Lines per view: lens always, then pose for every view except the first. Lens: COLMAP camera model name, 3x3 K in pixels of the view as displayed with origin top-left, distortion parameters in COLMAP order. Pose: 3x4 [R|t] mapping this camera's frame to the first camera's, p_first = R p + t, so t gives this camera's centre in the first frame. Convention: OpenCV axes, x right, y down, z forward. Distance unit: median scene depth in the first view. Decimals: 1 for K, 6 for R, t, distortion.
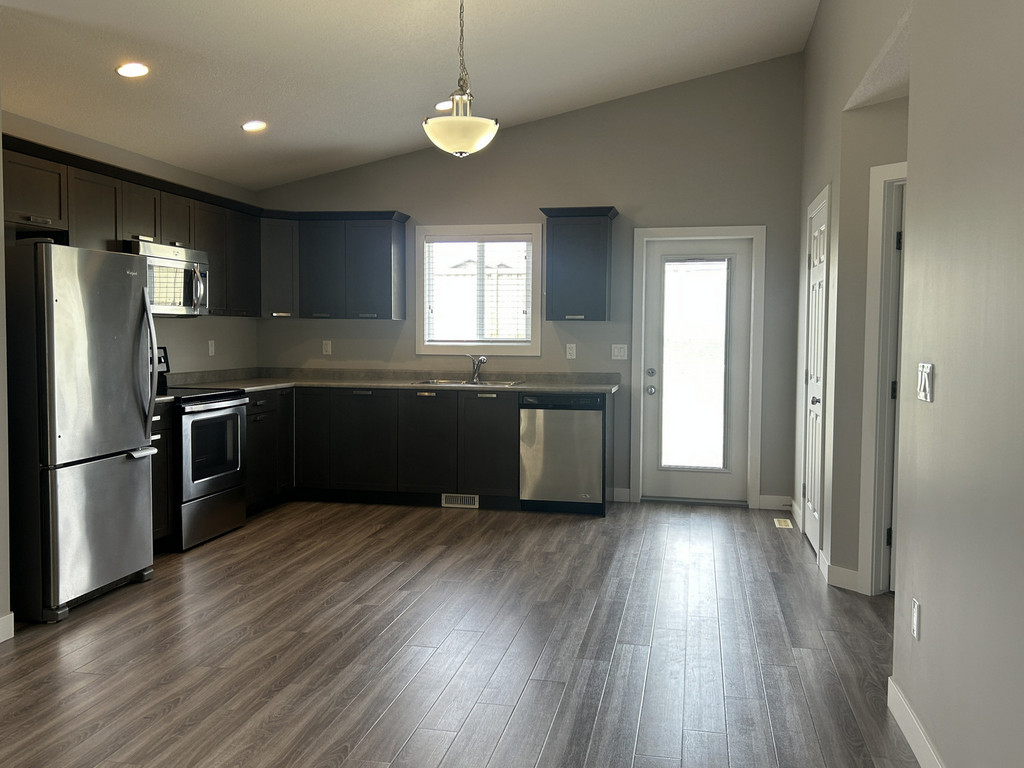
lens RADIAL K [[897.8, 0, 508.8], [0, 897.8, 399.4], [0, 0, 1]] dist [0.111340, -0.219599]
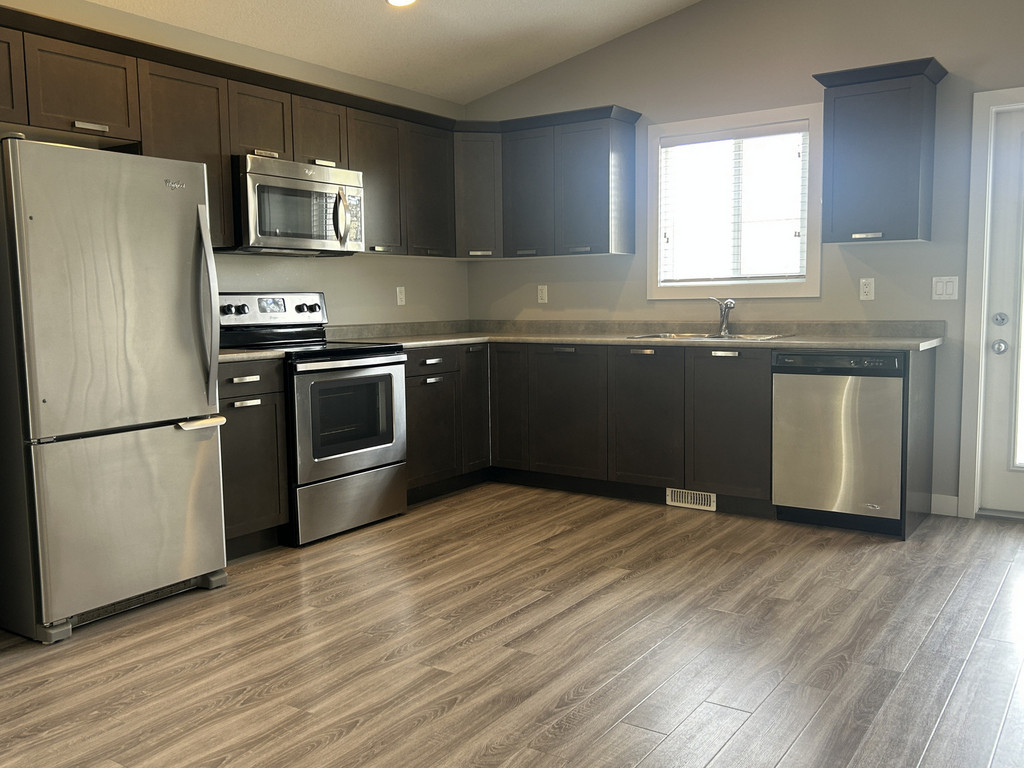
lens RADIAL K [[897.8, 0, 508.8], [0, 897.8, 399.4], [0, 0, 1]] dist [0.111340, -0.219599]
pose [[0.922214, 0.024623, -0.385895, 0.089907], [-0.008395, 0.999010, 0.043683, 0.001799], [0.386589, -0.037045, 0.921508, 0.272184]]
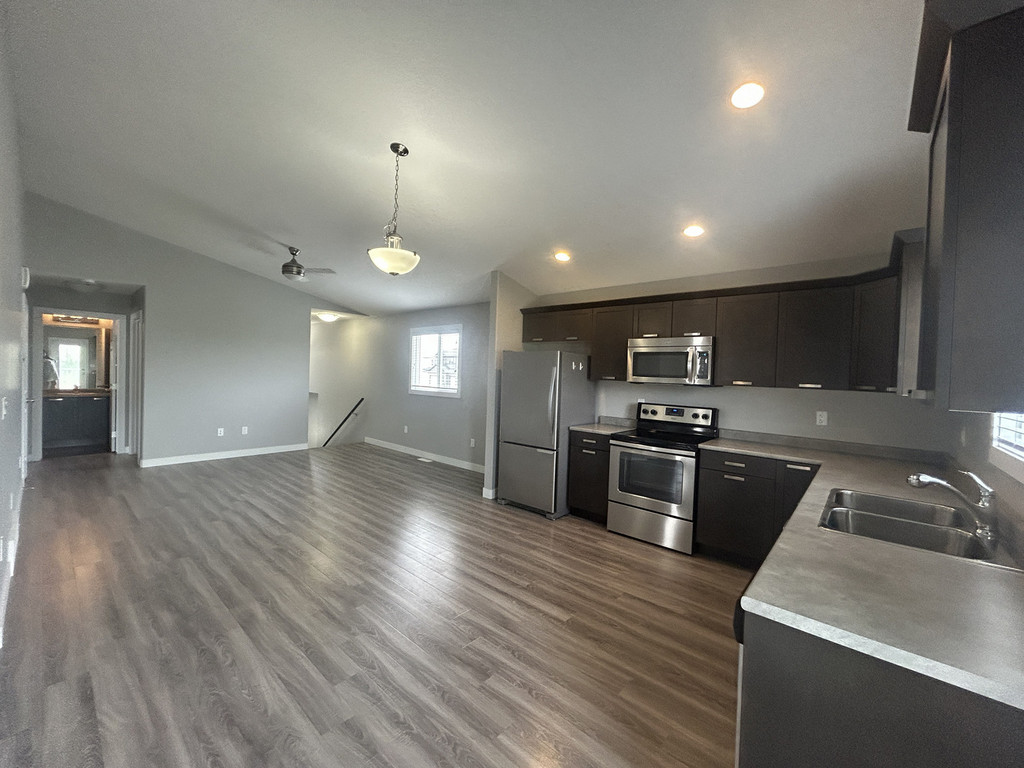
lens RADIAL K [[411.4, 0, 514.8], [0, 411.4, 378.8], [0, 0, 1]] dist [-0.000102, -0.000034]
pose [[-0.485833, -0.009897, -0.873996, 0.285873], [-0.101960, 0.993751, 0.045424, -0.091552], [0.868085, 0.111181, -0.483806, 0.936741]]
